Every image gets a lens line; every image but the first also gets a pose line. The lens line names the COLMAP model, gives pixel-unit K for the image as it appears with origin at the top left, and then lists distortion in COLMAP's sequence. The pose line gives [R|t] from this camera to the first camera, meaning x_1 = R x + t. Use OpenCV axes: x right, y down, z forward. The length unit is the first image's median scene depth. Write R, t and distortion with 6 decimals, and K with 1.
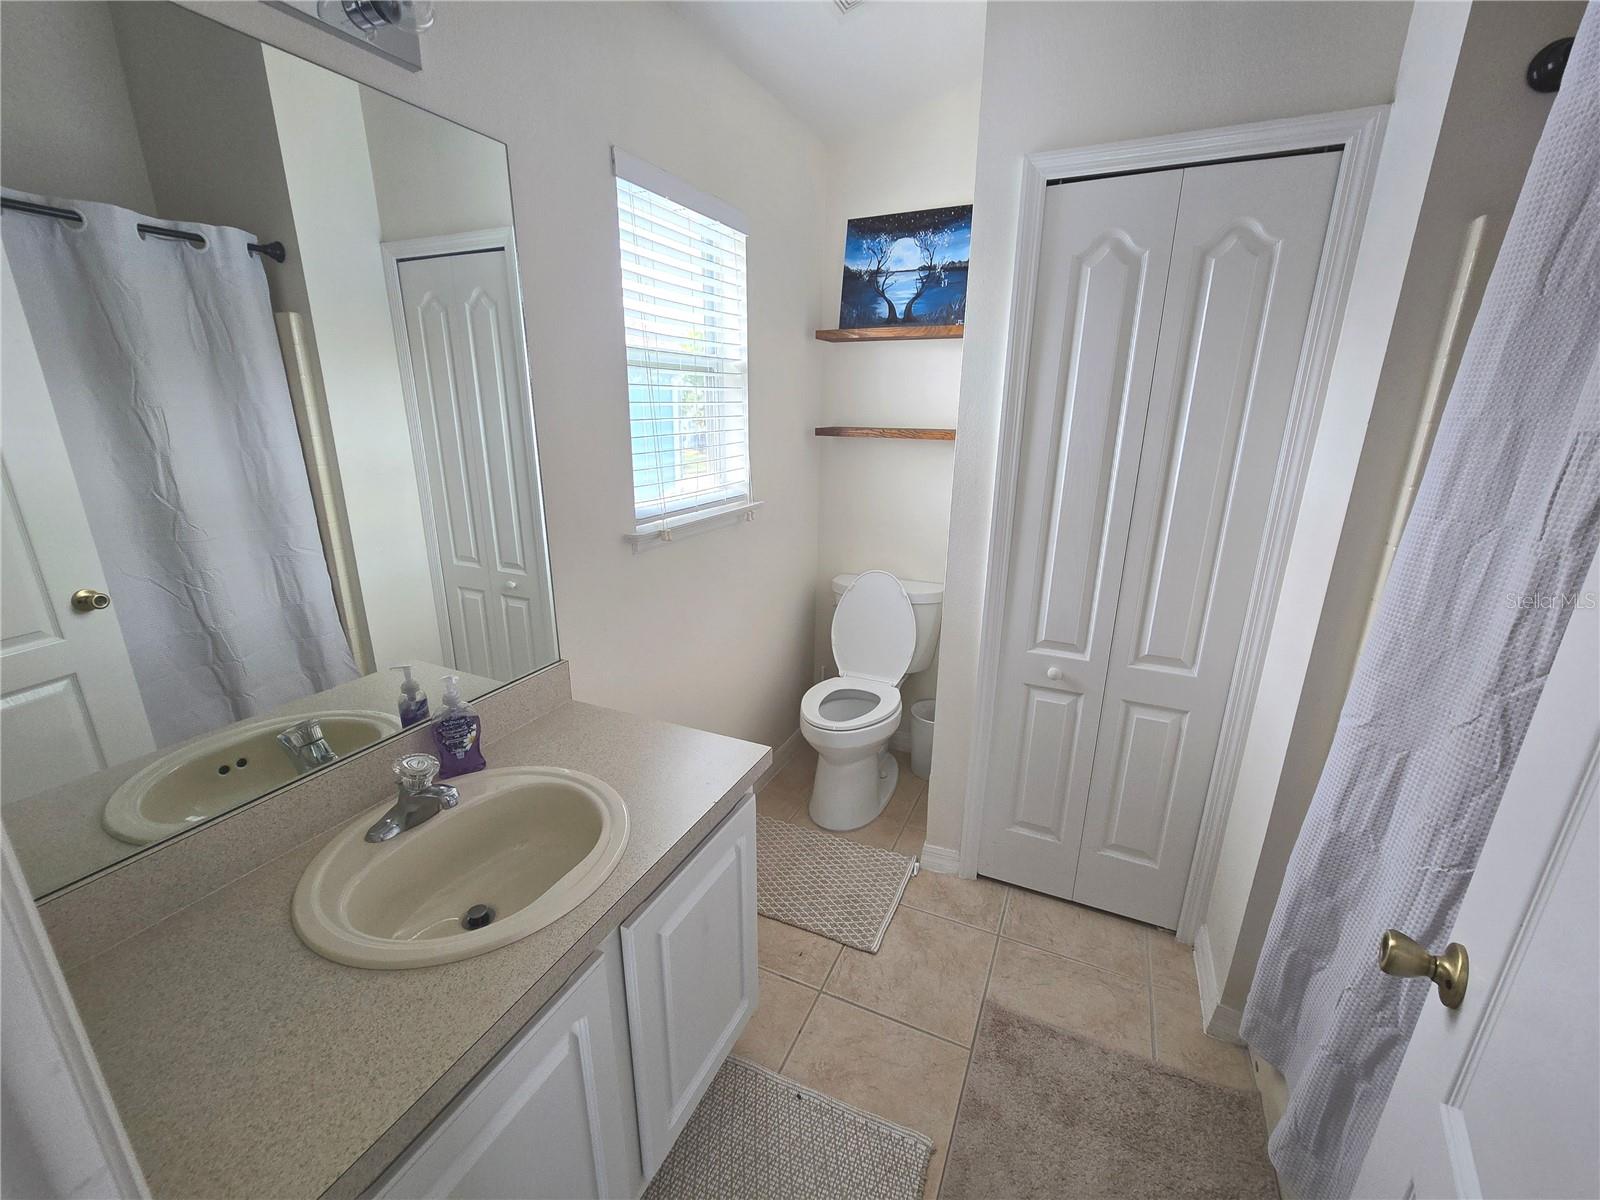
lens RADIAL K [[654.3, 0, 802.5], [0, 654.3, 601.4], [0, 0, 1]] dist [-0.007701, 0.000344]
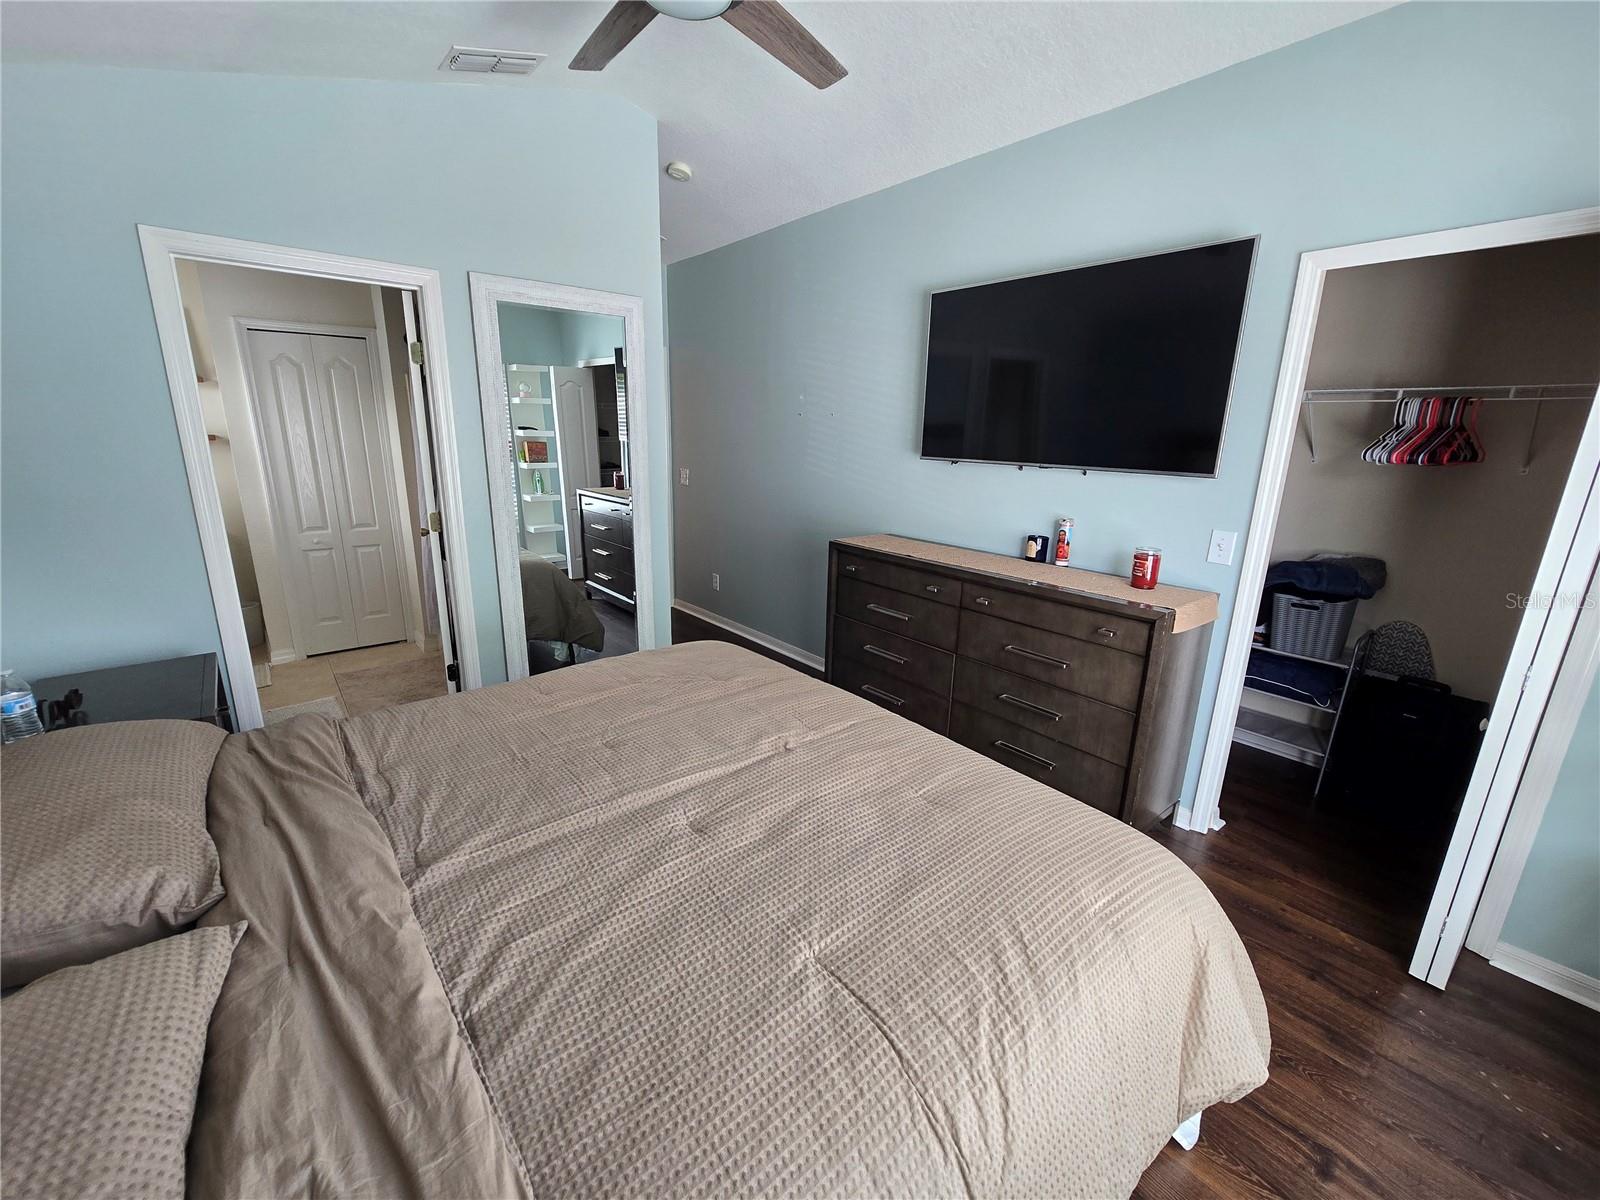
lens RADIAL K [[654.3, 0, 797.8], [0, 654.3, 598.3], [0, 0, 1]] dist [-0.007701, 0.000344]
pose [[0.431337, -0.230400, 0.872275, -0.951669], [0.245124, 0.960400, 0.132464, 0.434854], [-0.868253, 0.156679, 0.470733, -1.540769]]
